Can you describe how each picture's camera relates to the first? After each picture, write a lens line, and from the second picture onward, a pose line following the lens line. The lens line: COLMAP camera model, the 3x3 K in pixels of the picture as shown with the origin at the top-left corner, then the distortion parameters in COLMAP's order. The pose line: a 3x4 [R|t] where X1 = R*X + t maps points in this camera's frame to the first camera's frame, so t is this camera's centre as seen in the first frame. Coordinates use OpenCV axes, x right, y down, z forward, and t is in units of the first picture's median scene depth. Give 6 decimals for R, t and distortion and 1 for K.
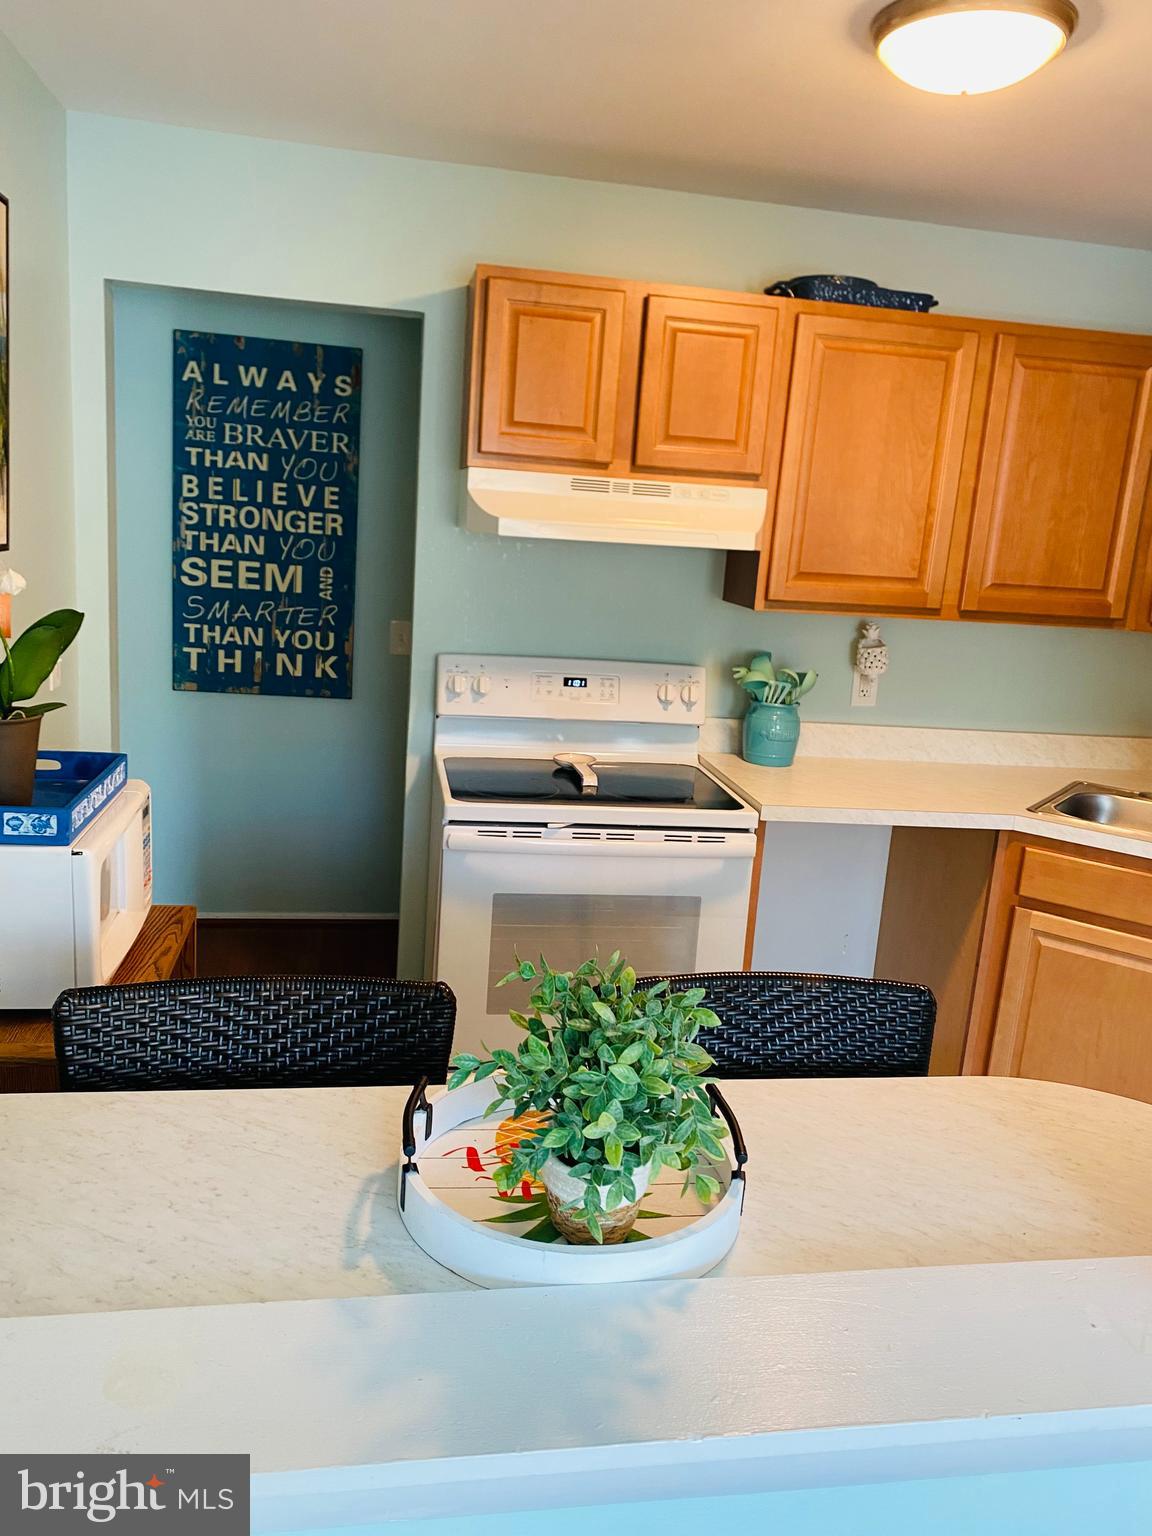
lens RADIAL K [[1178.5, 0, 576.0], [0, 1178.5, 768.0], [0, 0, 1]] dist [0.110823, -0.222791]
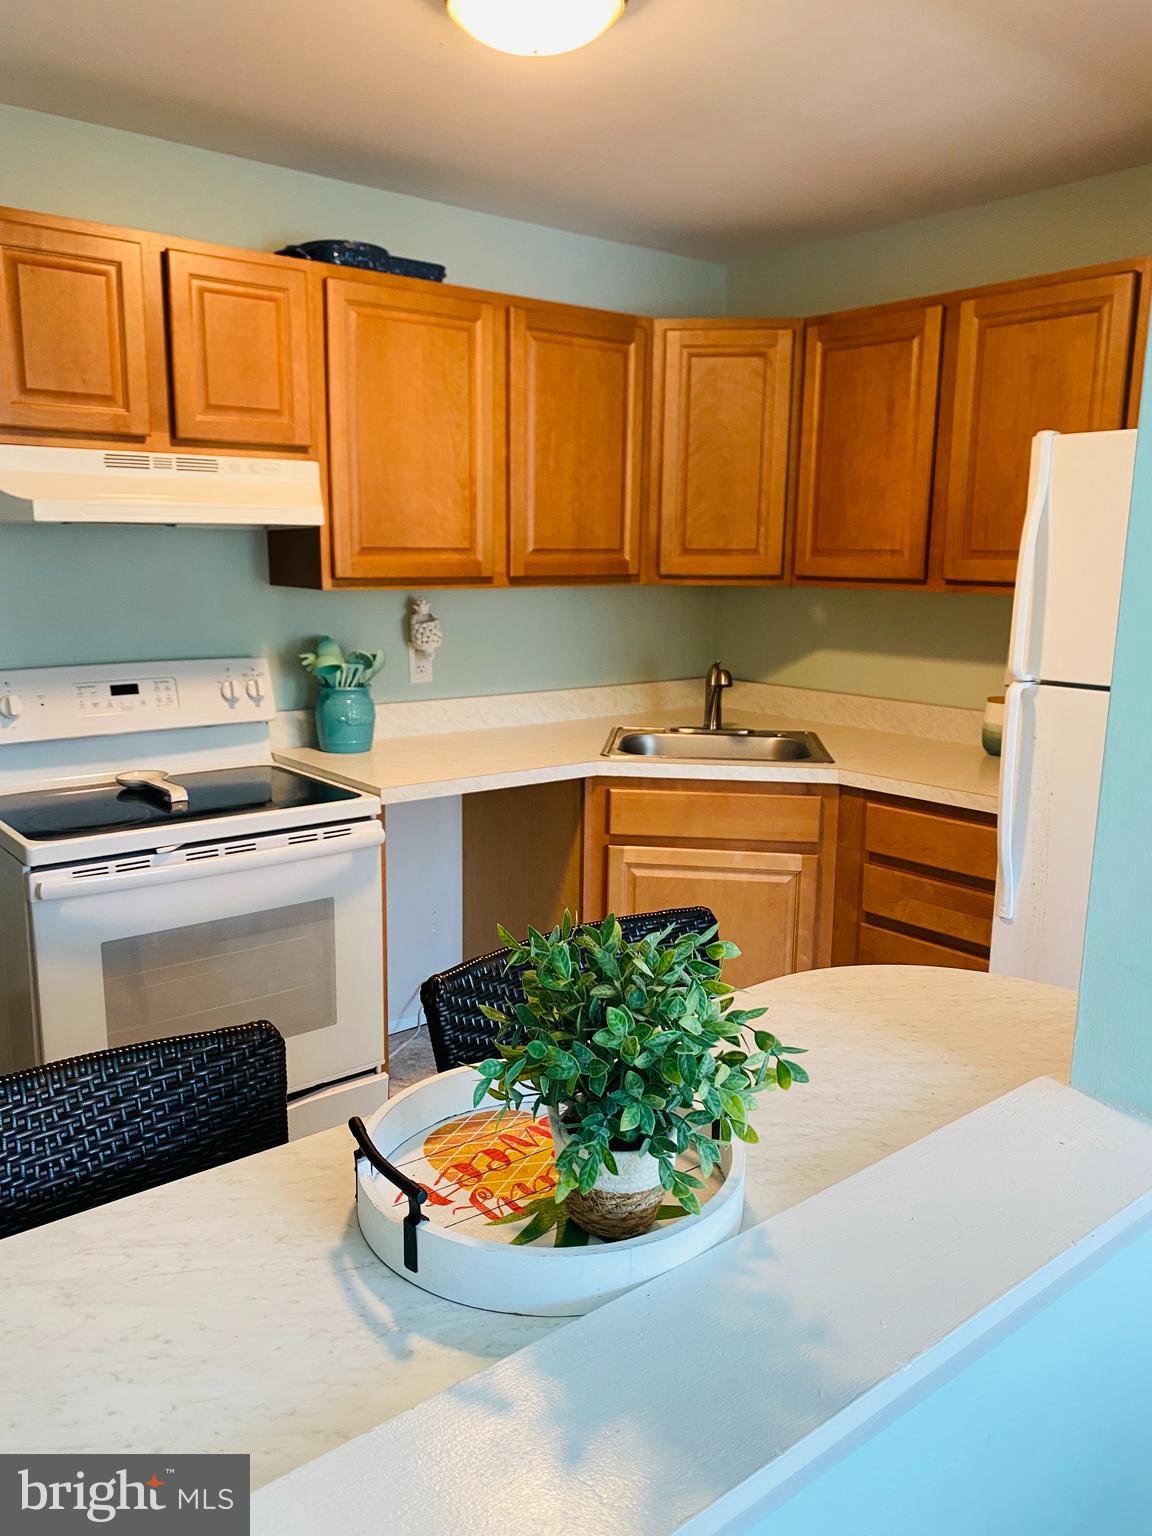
lens RADIAL K [[1178.5, 0, 576.0], [0, 1178.5, 768.0], [0, 0, 1]] dist [0.110823, -0.222791]
pose [[0.870009, -0.153375, 0.468573, -0.142430], [0.154613, 0.987315, 0.036100, 0.004219], [-0.468166, 0.041040, 0.882687, 0.073530]]
